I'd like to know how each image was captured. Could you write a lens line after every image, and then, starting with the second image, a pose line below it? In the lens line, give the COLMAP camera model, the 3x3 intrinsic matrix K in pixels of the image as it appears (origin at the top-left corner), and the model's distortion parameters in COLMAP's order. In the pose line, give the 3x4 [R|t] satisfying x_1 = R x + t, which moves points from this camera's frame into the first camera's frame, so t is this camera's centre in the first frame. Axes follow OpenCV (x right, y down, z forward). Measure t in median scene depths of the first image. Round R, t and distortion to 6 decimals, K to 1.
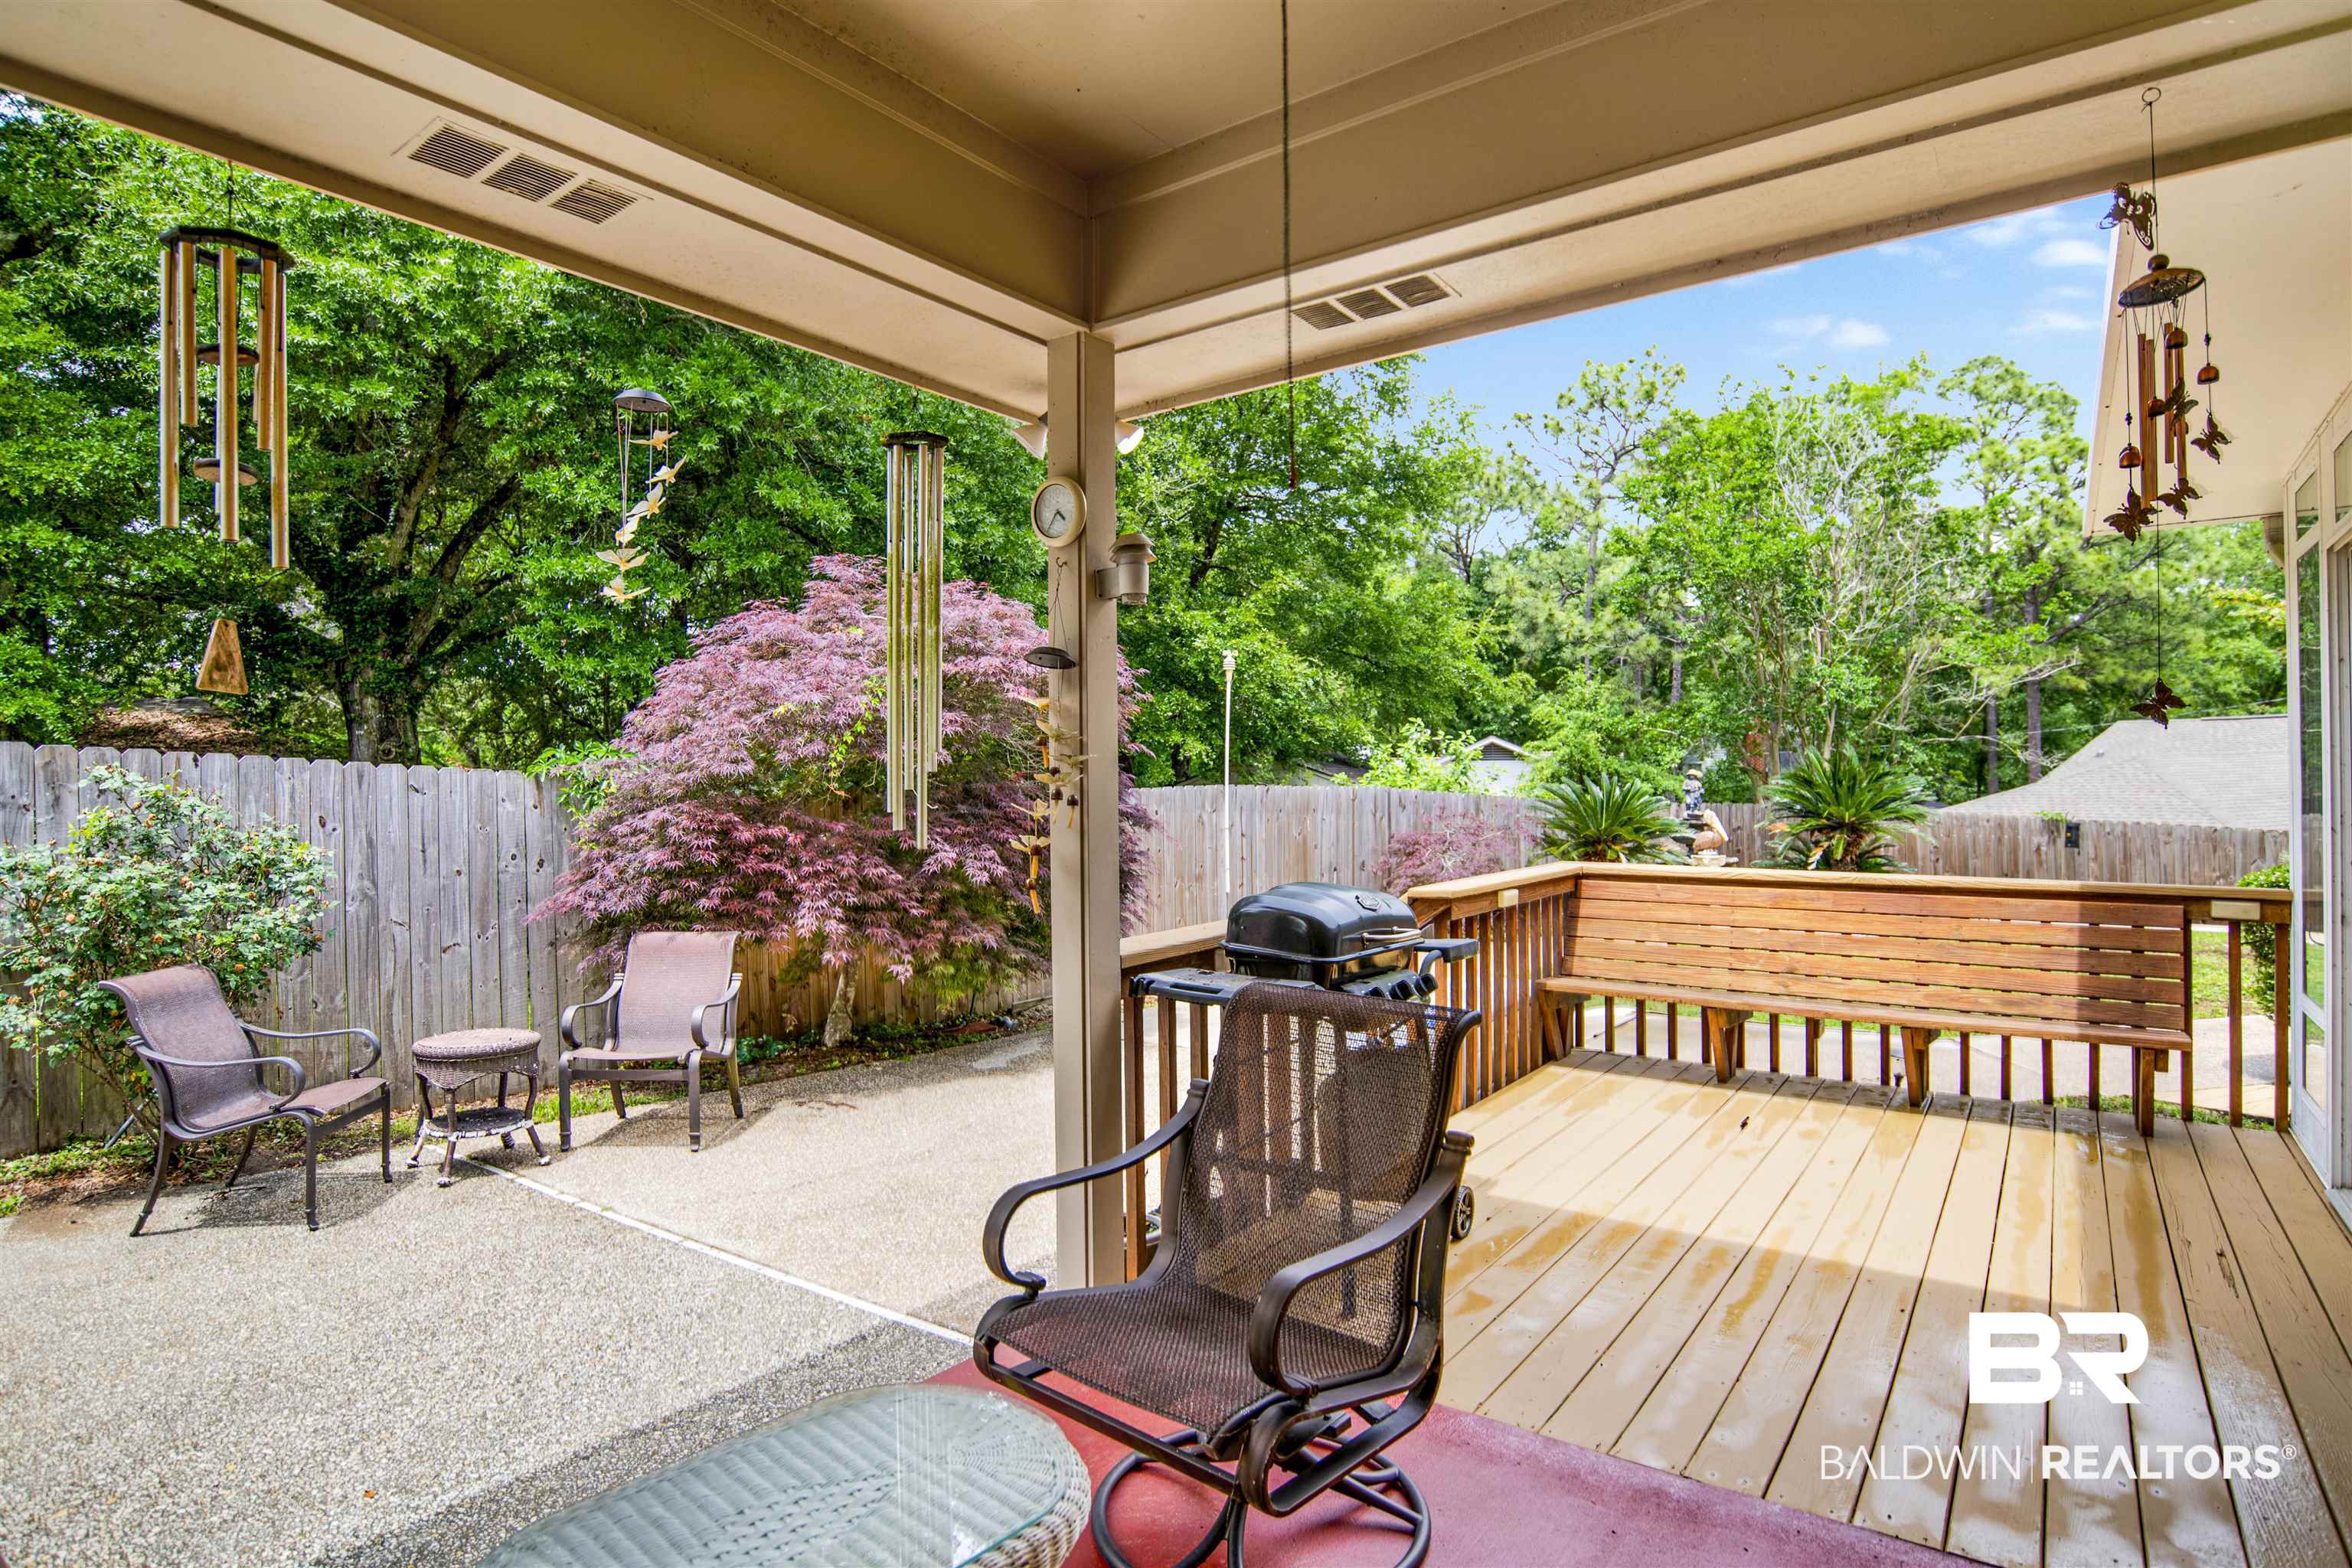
lens RADIAL K [[1227.3, 0, 1172.5], [0, 1227.3, 788.2], [0, 0, 1]] dist [-0.066802, 0.019704]
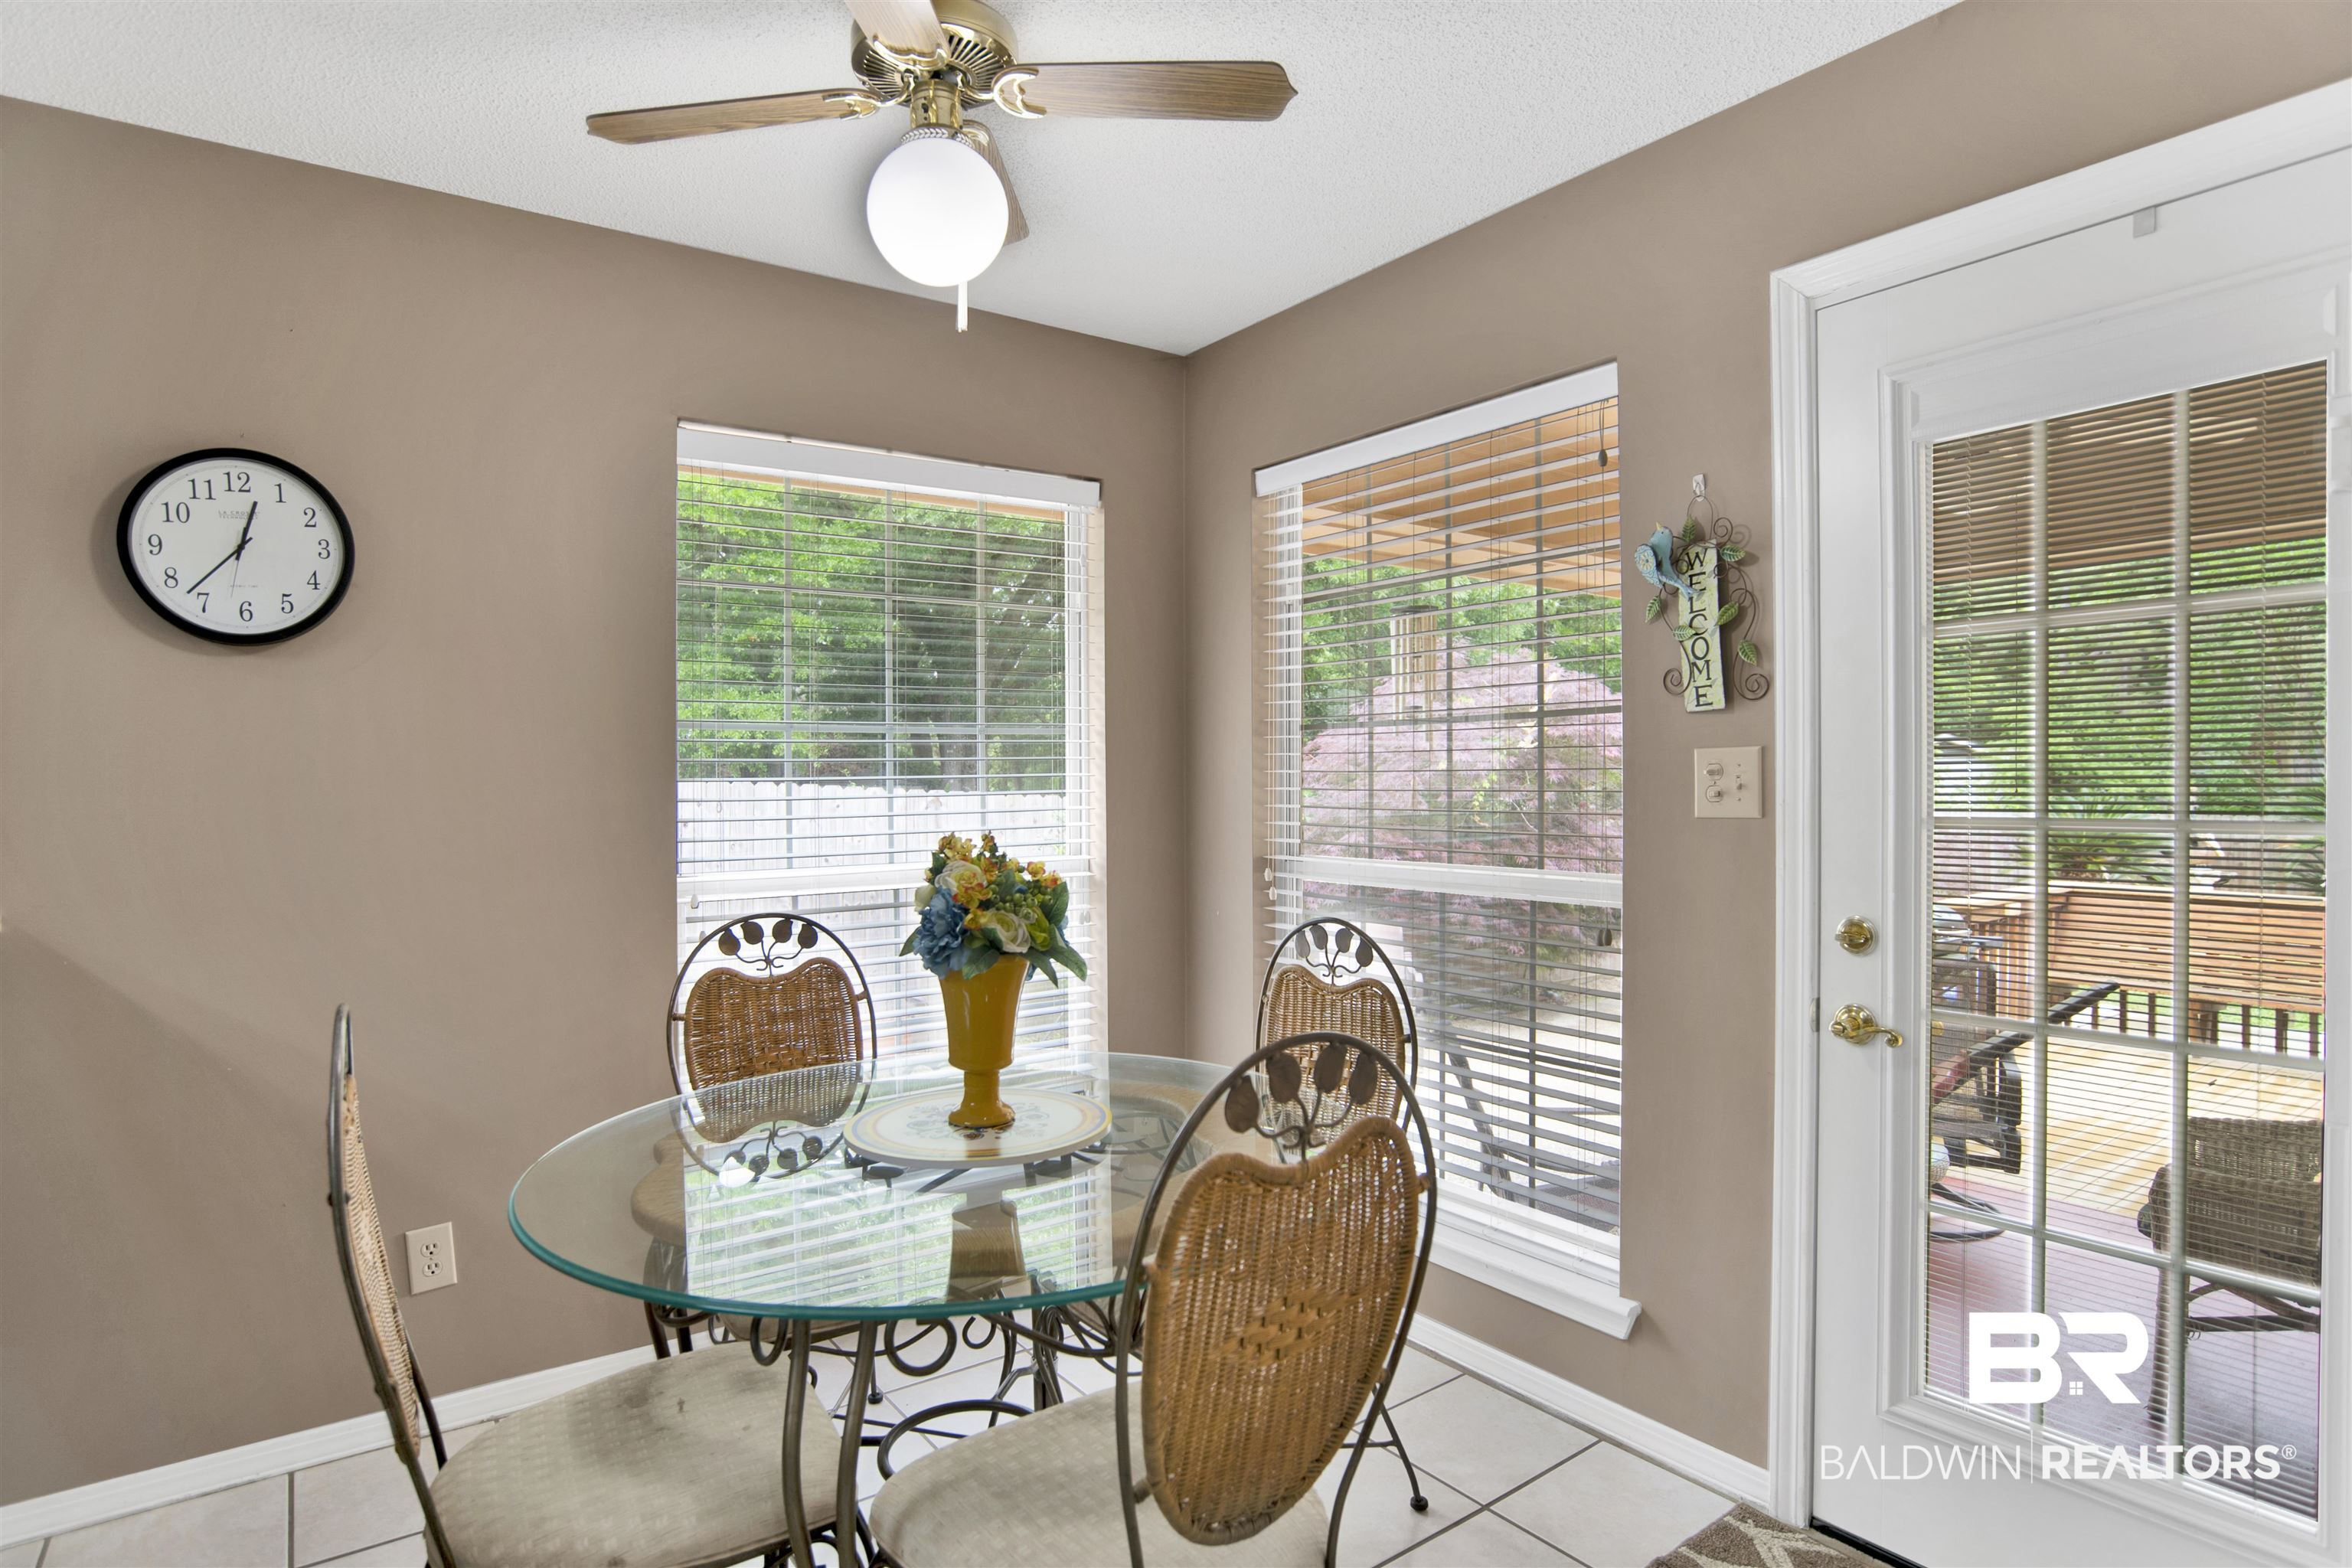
lens RADIAL K [[1227.3, 0, 1180.1], [0, 1227.3, 783.9], [0, 0, 1]] dist [-0.066802, 0.019704]
pose [[0.953215, 0.000089, -0.302294, -0.181678], [0.000474, 0.999998, 0.001791, -0.046183], [0.302294, -0.001851, 0.953213, -0.483955]]
